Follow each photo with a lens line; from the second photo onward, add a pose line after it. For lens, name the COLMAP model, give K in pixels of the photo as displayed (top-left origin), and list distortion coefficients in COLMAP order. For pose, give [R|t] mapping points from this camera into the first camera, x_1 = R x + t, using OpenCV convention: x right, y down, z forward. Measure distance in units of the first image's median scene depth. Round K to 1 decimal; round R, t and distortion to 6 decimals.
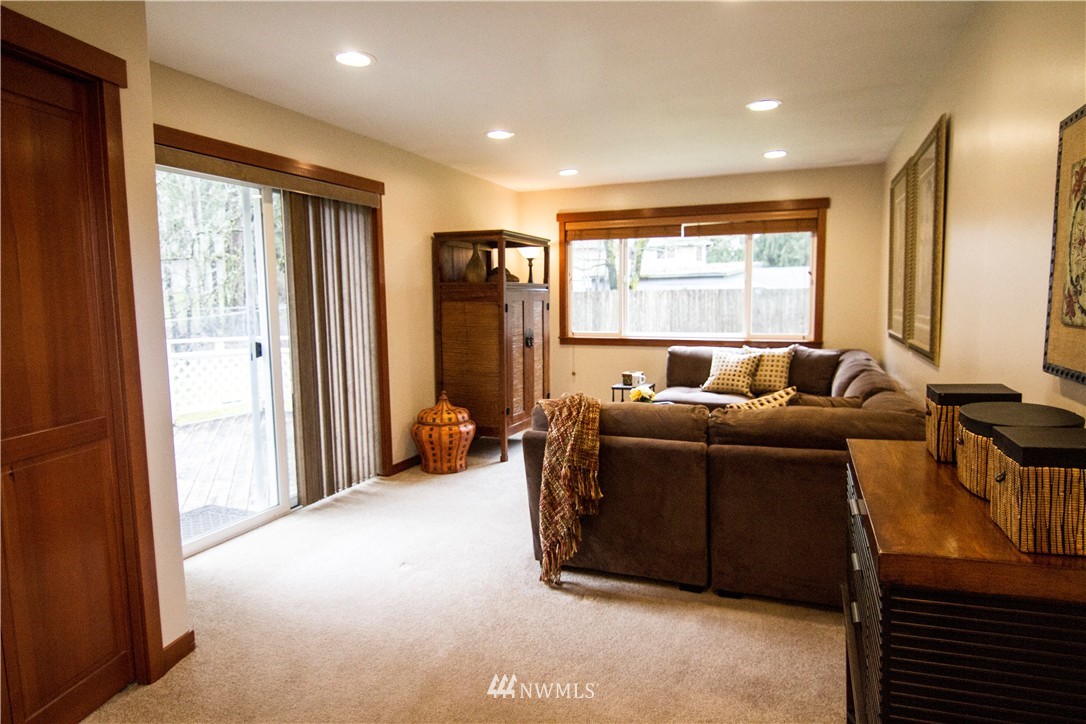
lens RADIAL K [[637.6, 0, 552.4], [0, 637.6, 357.9], [0, 0, 1]] dist [-0.006564, -0.010410]
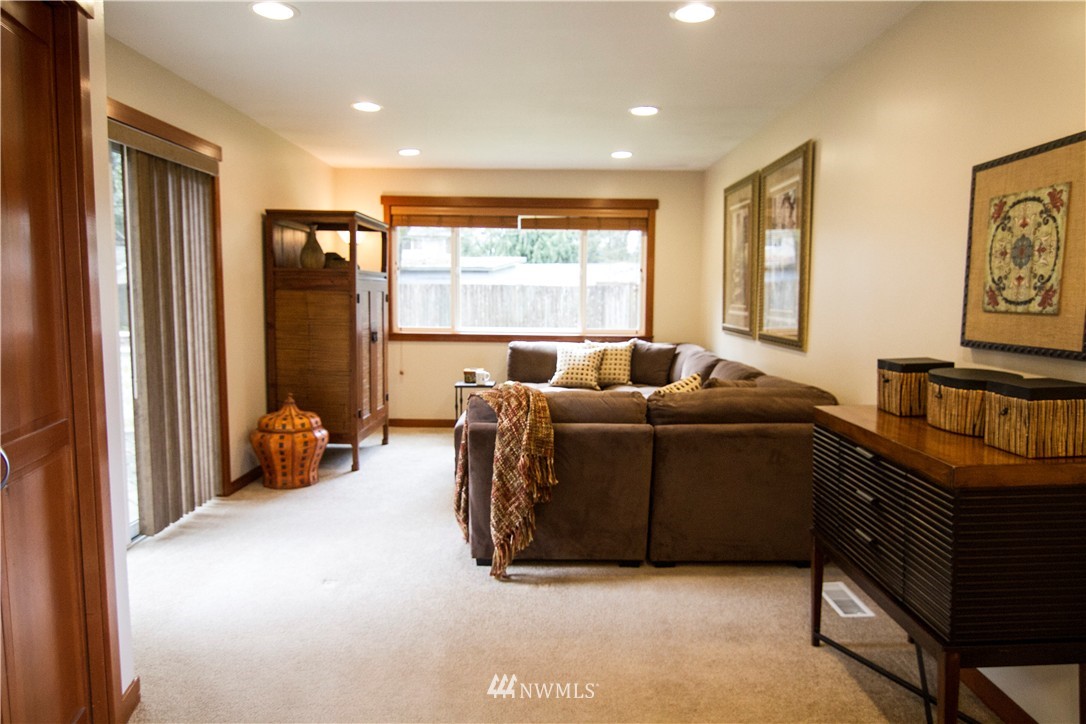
lens RADIAL K [[722.0, 0, 539.0], [0, 722.0, 358.0], [0, 0, 1]] dist [-0.007062, 0.000733]
pose [[0.927431, -0.013566, 0.373749, -0.236520], [0.015729, 0.999873, -0.002737, 0.013125], [-0.373664, 0.008417, 0.927526, -0.037953]]
